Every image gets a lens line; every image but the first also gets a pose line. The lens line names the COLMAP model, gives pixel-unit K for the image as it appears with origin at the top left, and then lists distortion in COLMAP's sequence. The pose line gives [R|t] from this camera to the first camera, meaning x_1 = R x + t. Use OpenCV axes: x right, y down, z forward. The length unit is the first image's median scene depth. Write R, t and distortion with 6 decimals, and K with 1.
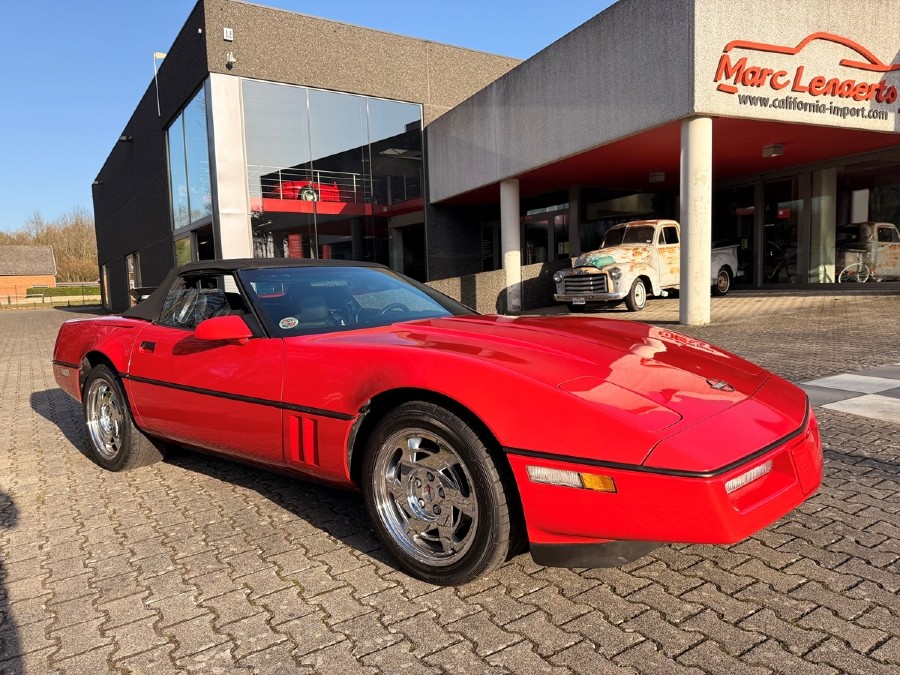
lens RADIAL K [[631.1, 0, 447.2], [0, 631.1, 341.9], [0, 0, 1]] dist [0.030043, -0.041139]
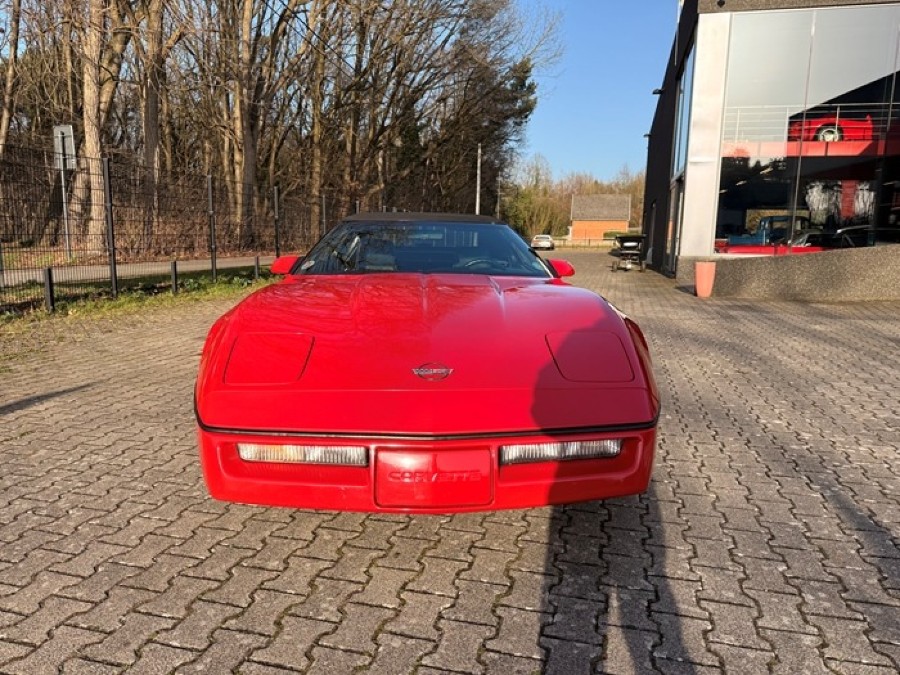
lens RADIAL K [[631.1, 0, 447.2], [0, 631.1, 341.9], [0, 0, 1]] dist [0.030043, -0.041139]
pose [[0.665689, 0.167660, -0.727151, 1.178984], [-0.110023, 0.985836, 0.126583, -0.091561], [0.738074, -0.004261, 0.674706, 0.482985]]
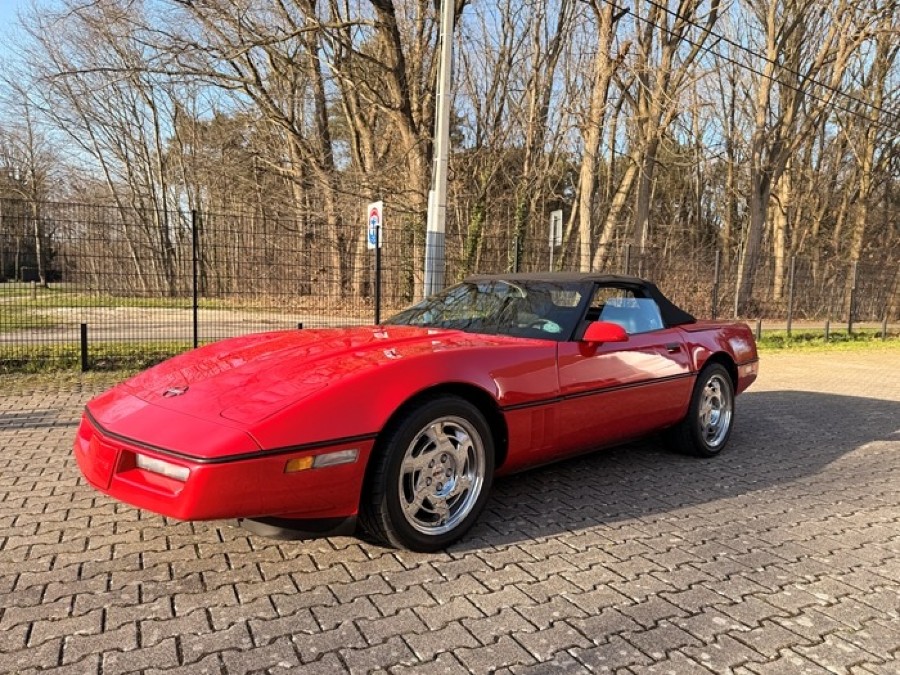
lens RADIAL K [[631.1, 0, 447.2], [0, 631.1, 341.9], [0, 0, 1]] dist [0.030043, -0.041139]
pose [[-0.122518, 0.109575, -0.986399, 1.621846], [-0.114009, 0.985753, 0.123664, -0.231134], [0.985896, 0.127609, -0.108280, 1.752182]]
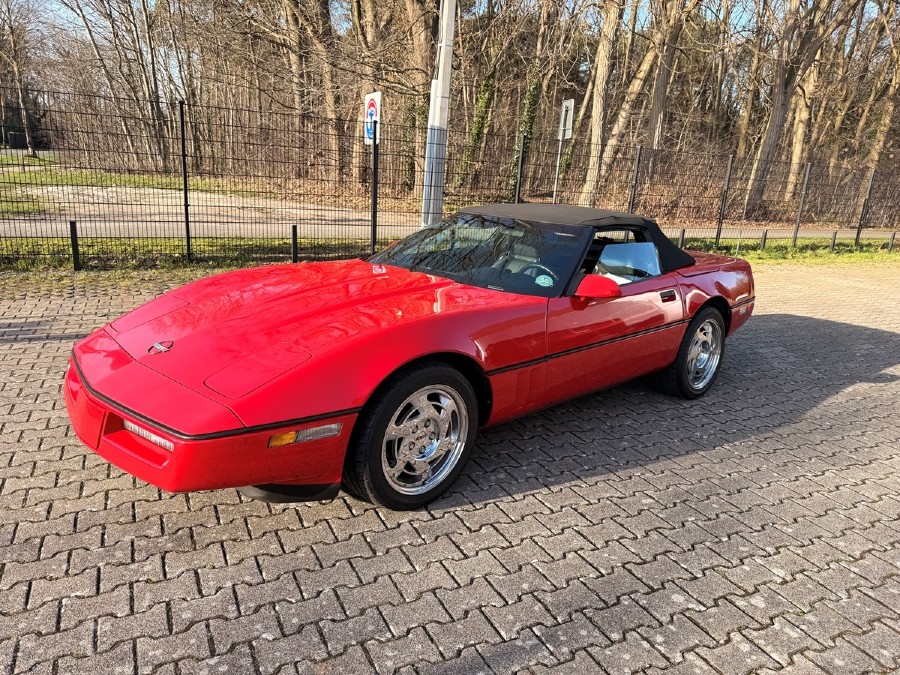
lens RADIAL K [[631.1, 0, 447.2], [0, 631.1, 341.9], [0, 0, 1]] dist [0.030043, -0.041139]
pose [[-0.129229, 0.282999, -0.950374, 1.573615], [-0.147693, 0.942227, 0.300656, -0.384558], [0.980554, 0.179217, -0.079966, 1.751446]]
